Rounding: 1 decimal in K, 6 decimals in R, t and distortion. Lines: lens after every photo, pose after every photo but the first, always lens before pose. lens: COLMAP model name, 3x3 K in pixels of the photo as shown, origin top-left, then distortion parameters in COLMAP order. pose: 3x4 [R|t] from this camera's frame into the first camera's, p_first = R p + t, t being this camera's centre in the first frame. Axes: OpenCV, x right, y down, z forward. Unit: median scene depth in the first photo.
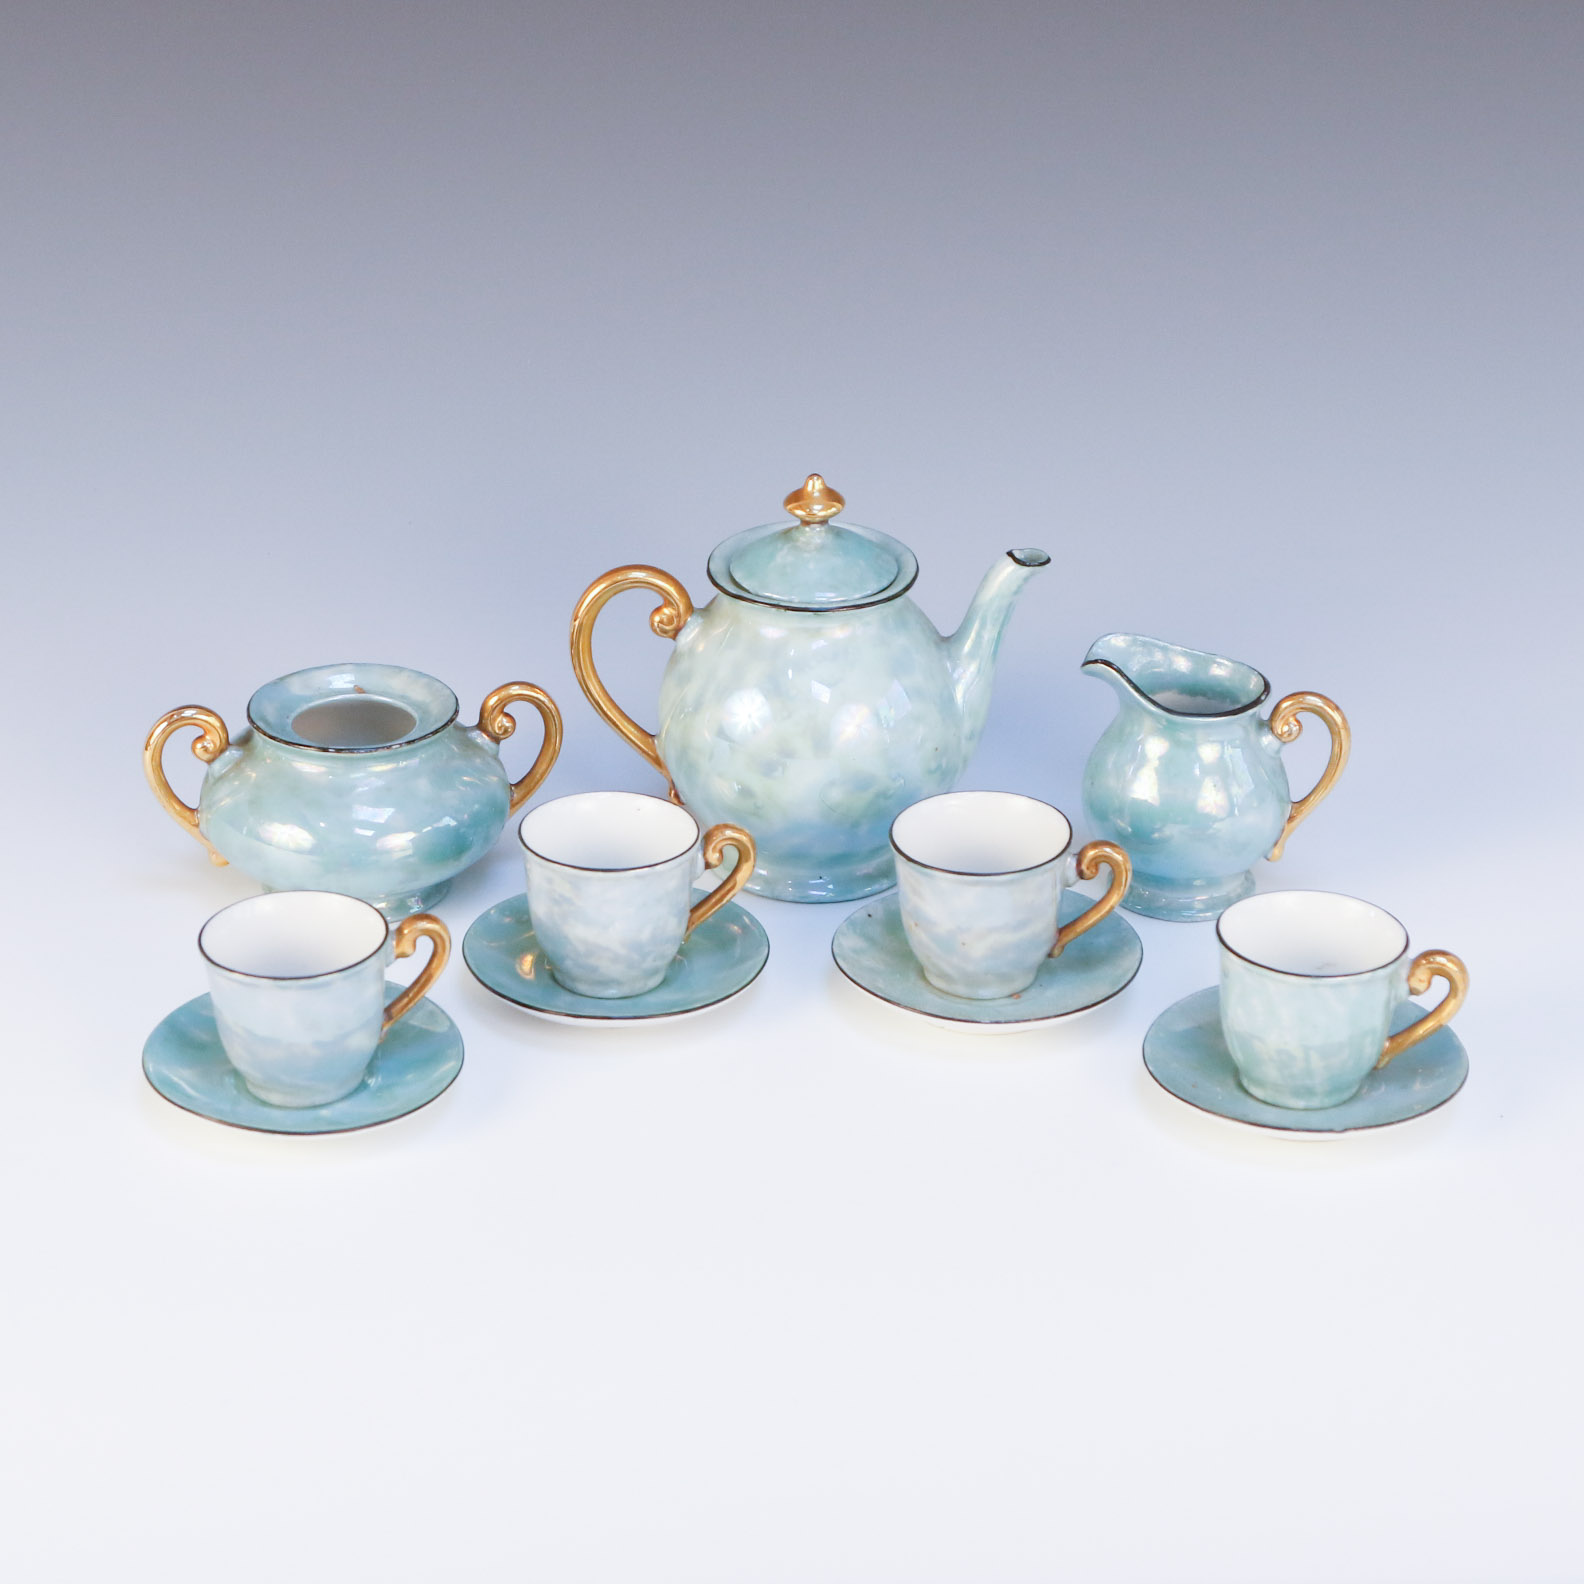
lens RADIAL K [[4820.4, 0, 792.0], [0, 4820.4, 792.0], [0, 0, 1]] dist [0.002451, 0.250460]
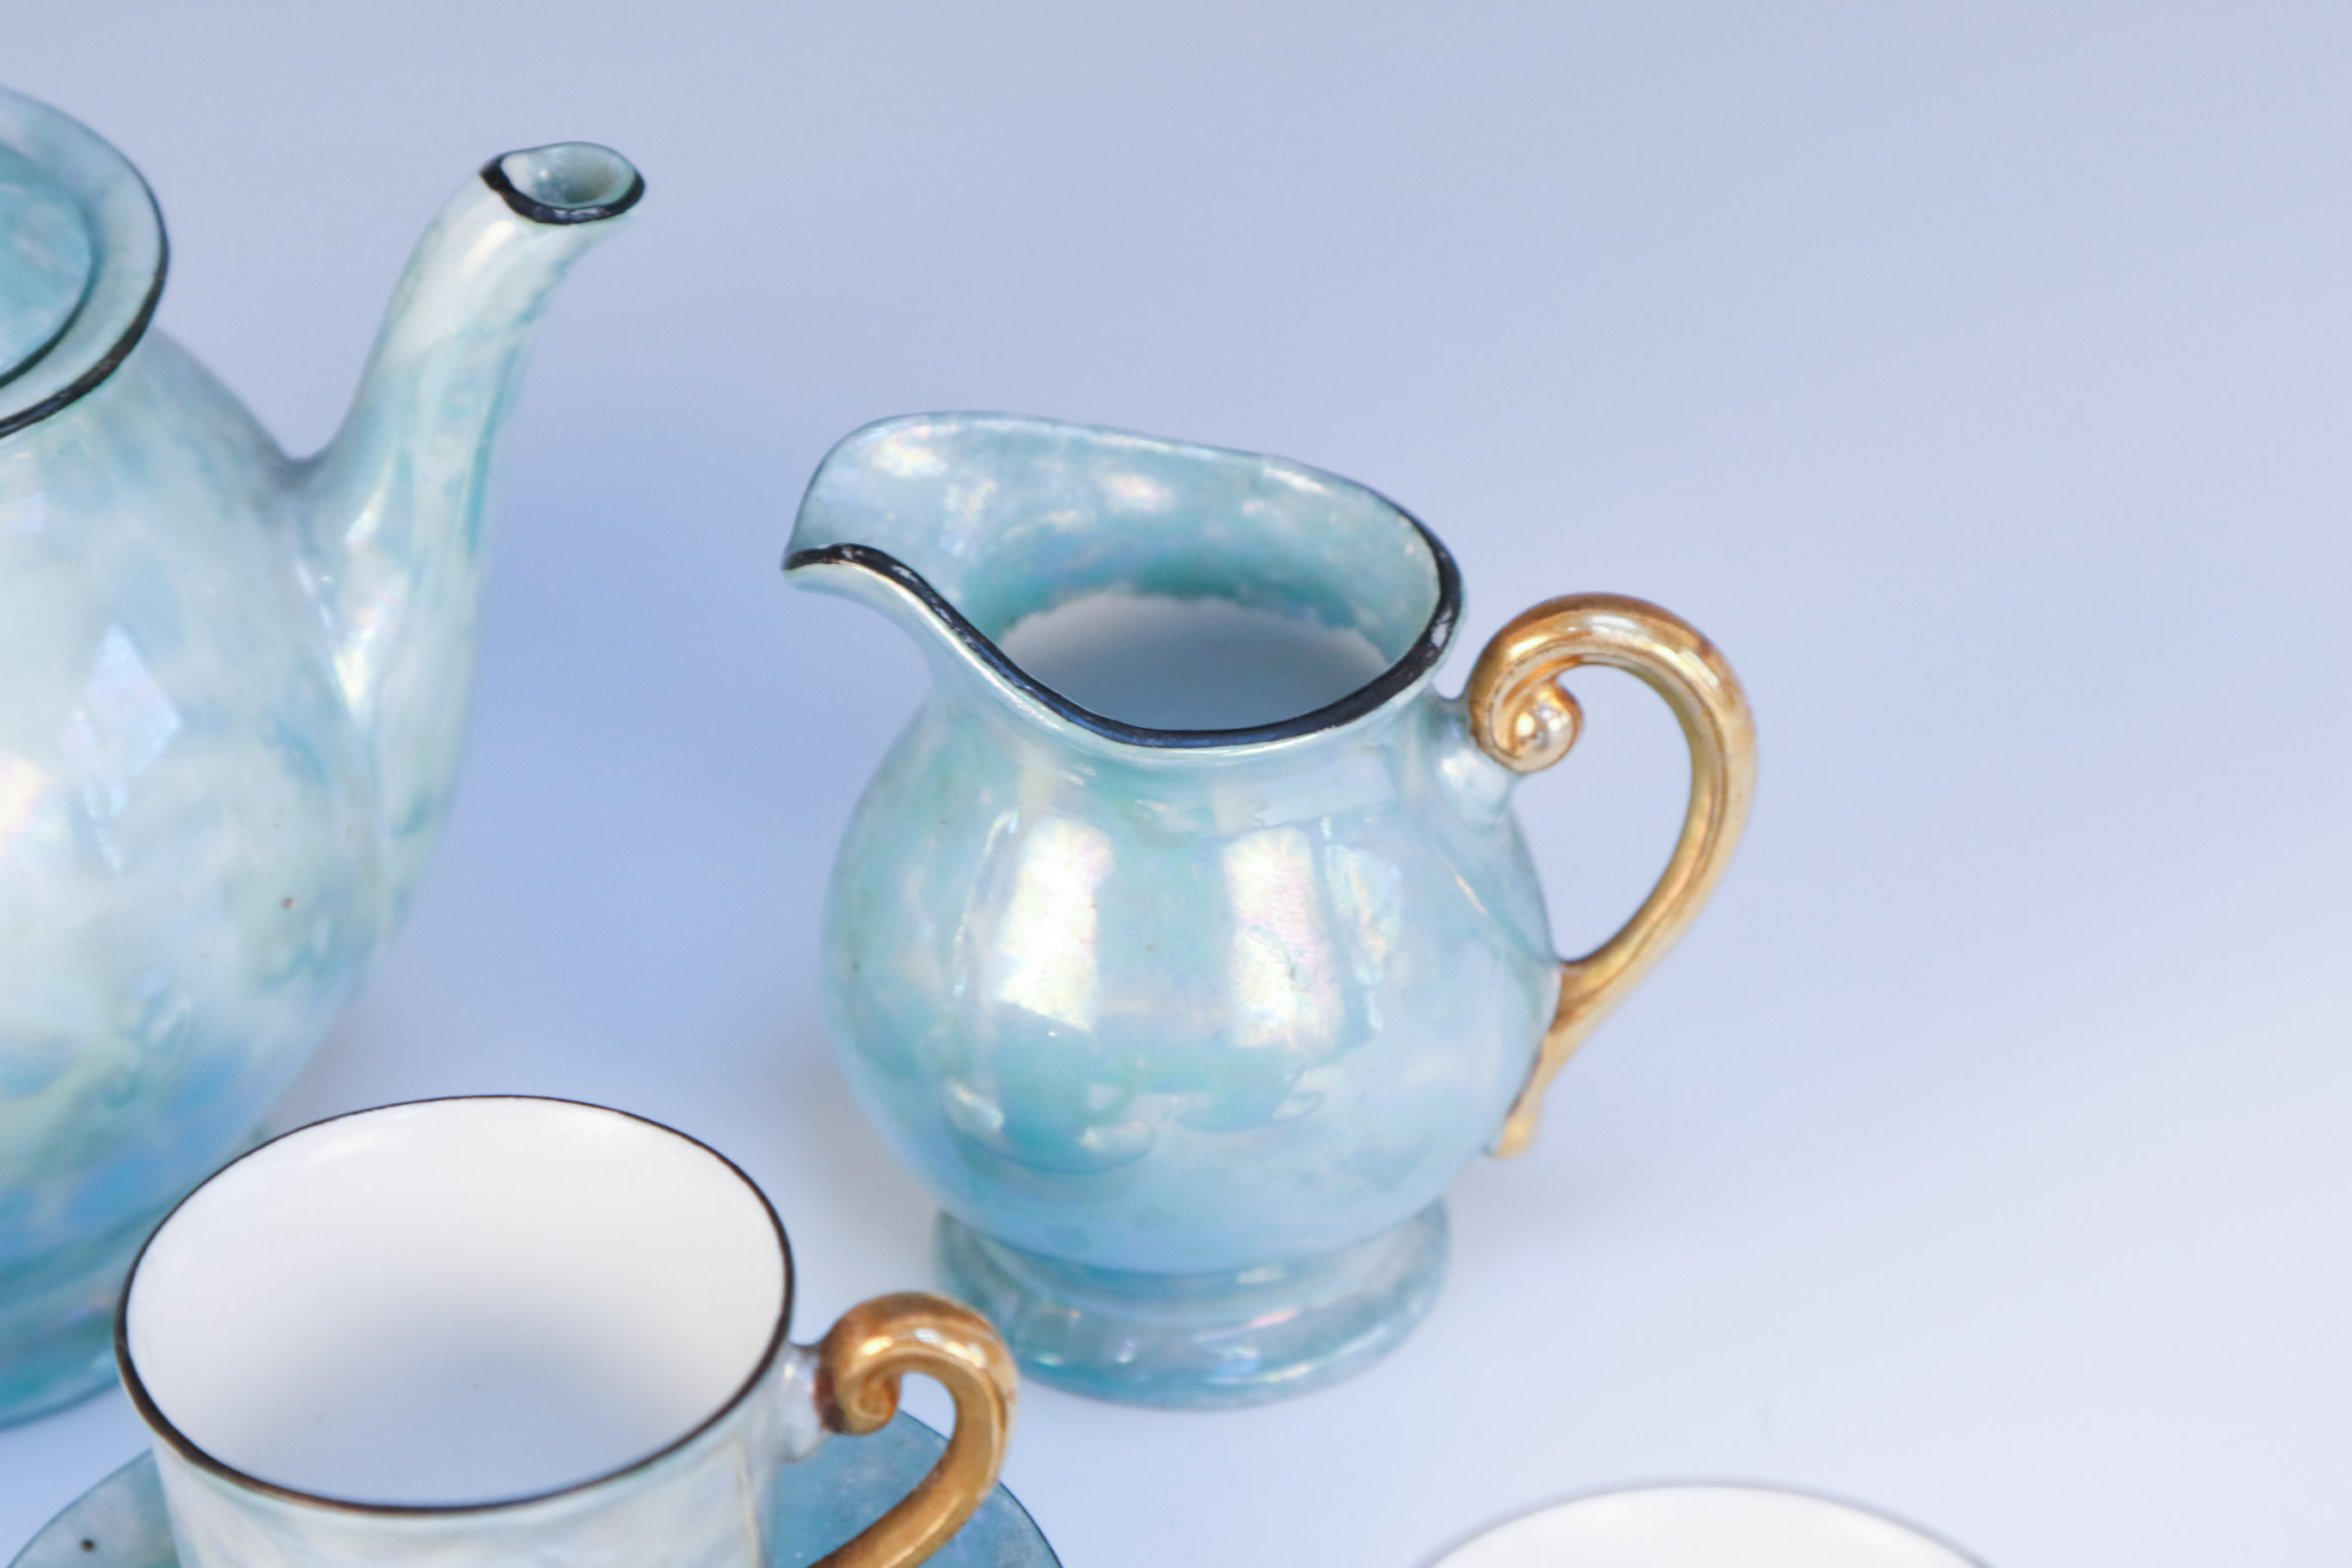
lens RADIAL K [[9823.6, 0, 1140.3], [0, 9823.6, 788.5], [0, 0, 1]] dist [0.368910, 2.494028]
pose [[0.993620, -0.083546, 0.075763, 0.036471], [0.072830, 0.988222, 0.134584, -0.088571], [-0.086115, -0.128208, 0.988002, 0.436506]]
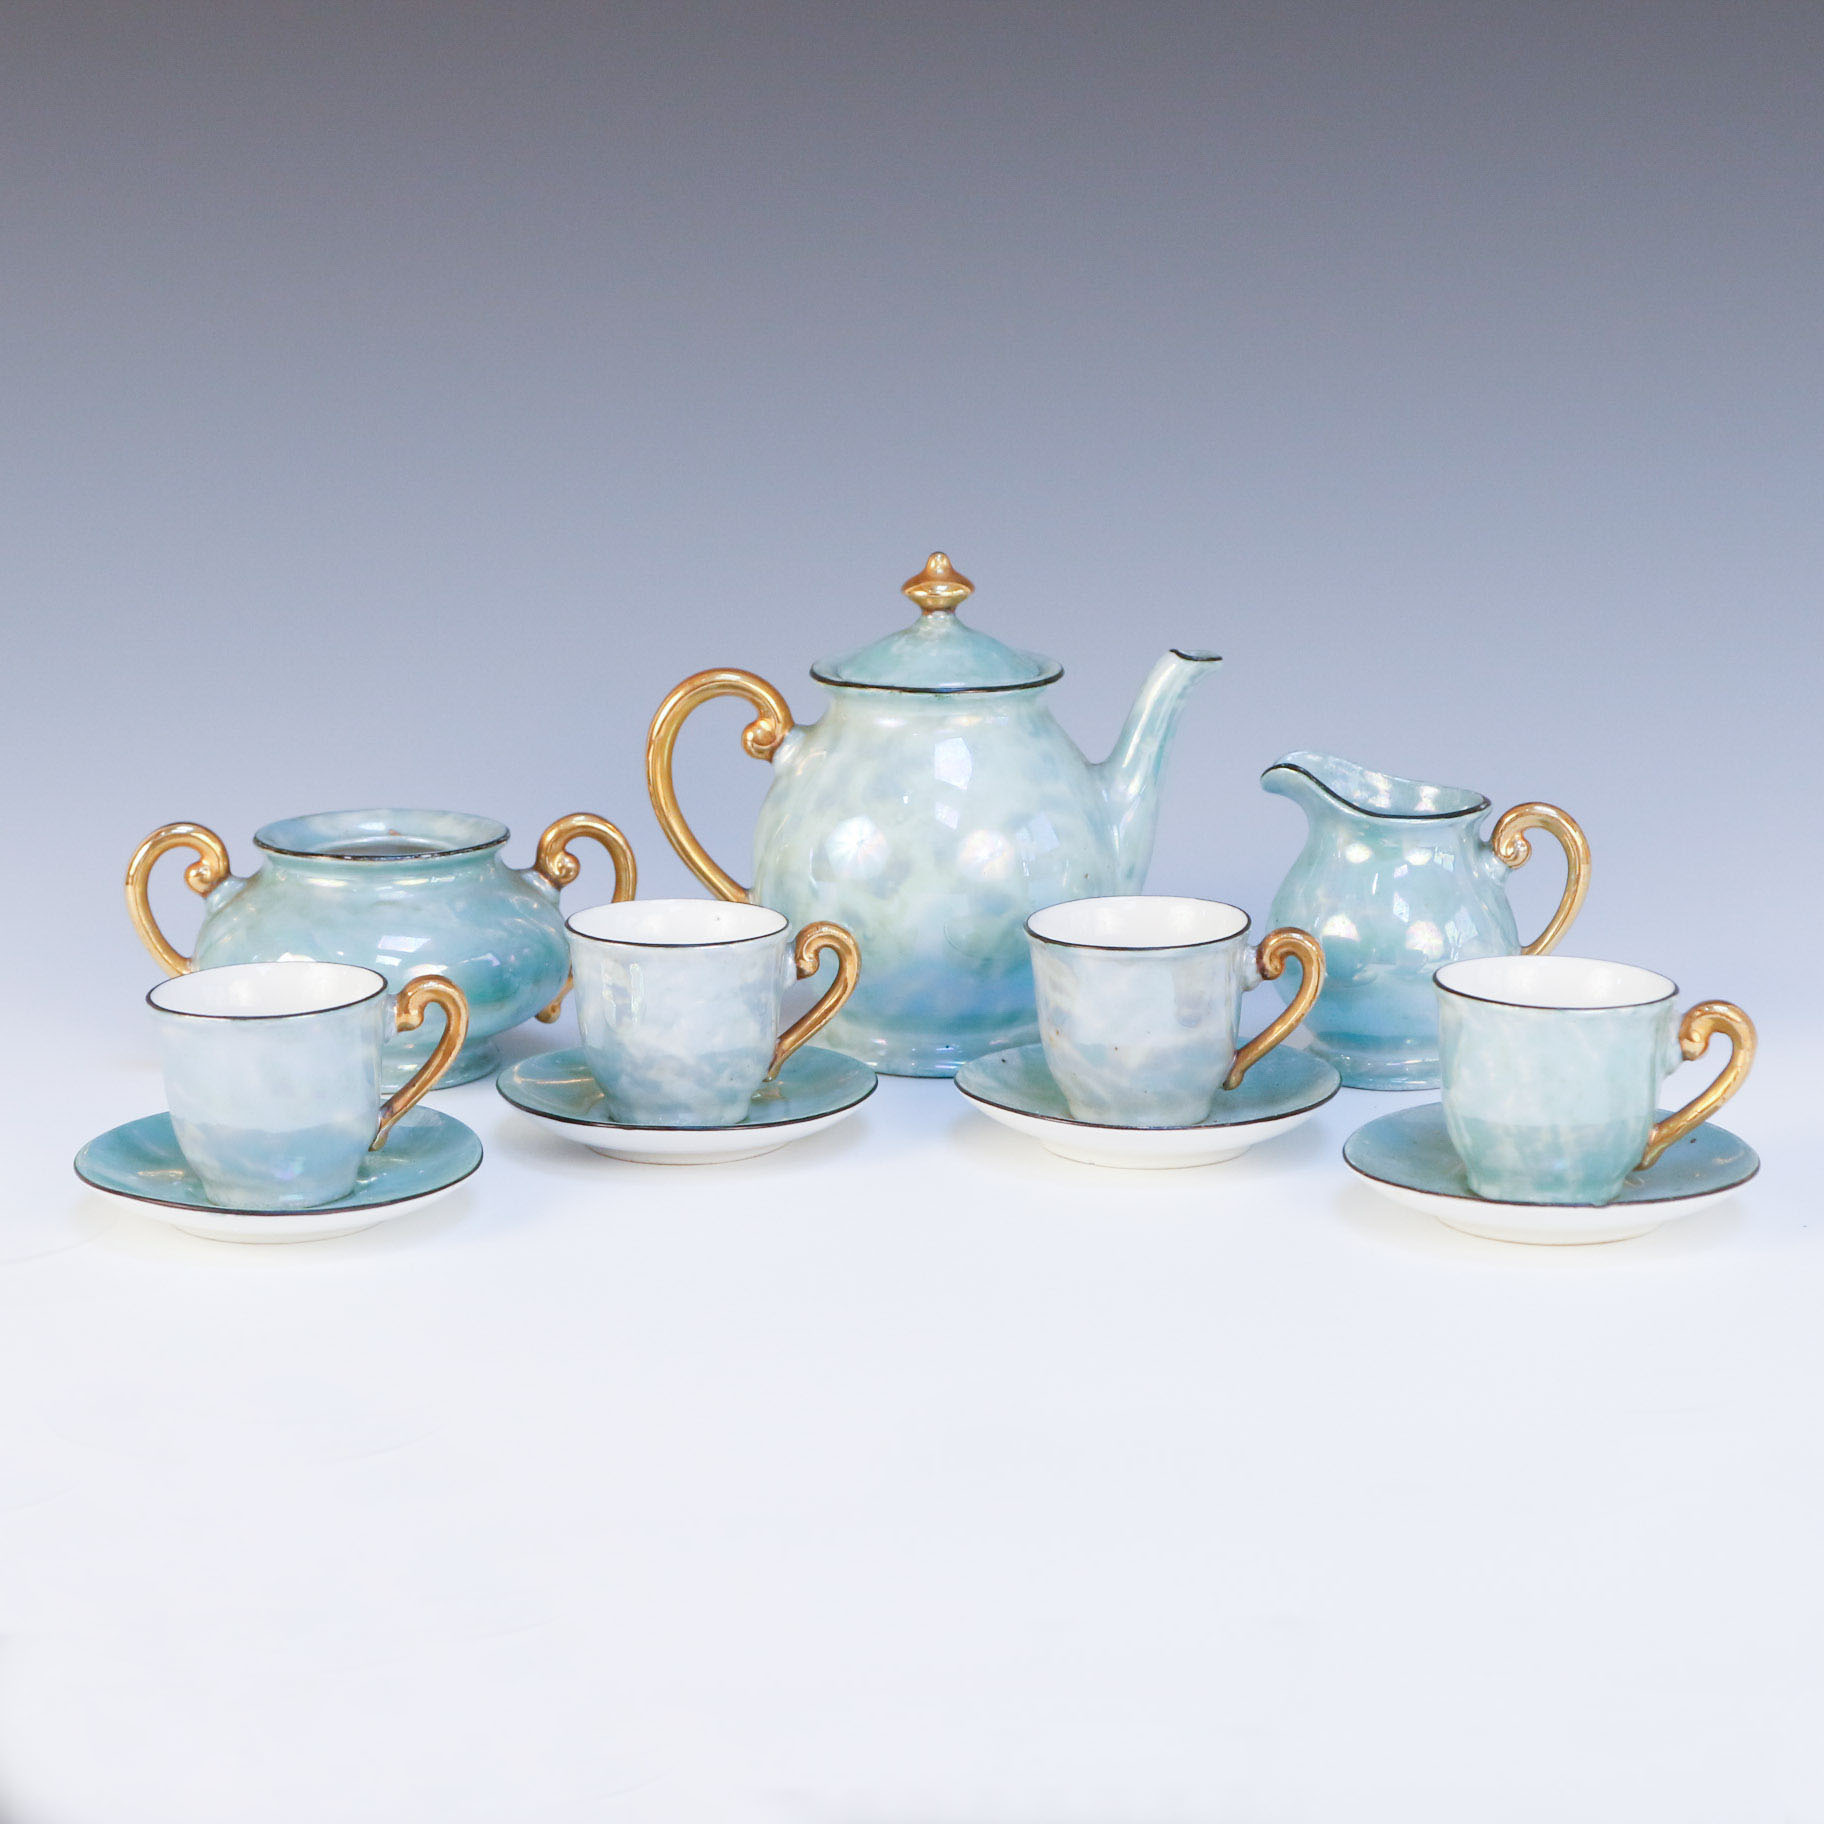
lens RADIAL K [[4304.3, 0, 912.0], [0, 4304.3, 912.0], [0, 0, 1]] dist [-0.024089, -0.270980]
pose [[0.999621, -0.003046, -0.027342, 0.020420], [-0.003182, 0.974379, -0.224888, 0.162732], [0.027327, 0.224890, 0.974001, 0.286622]]
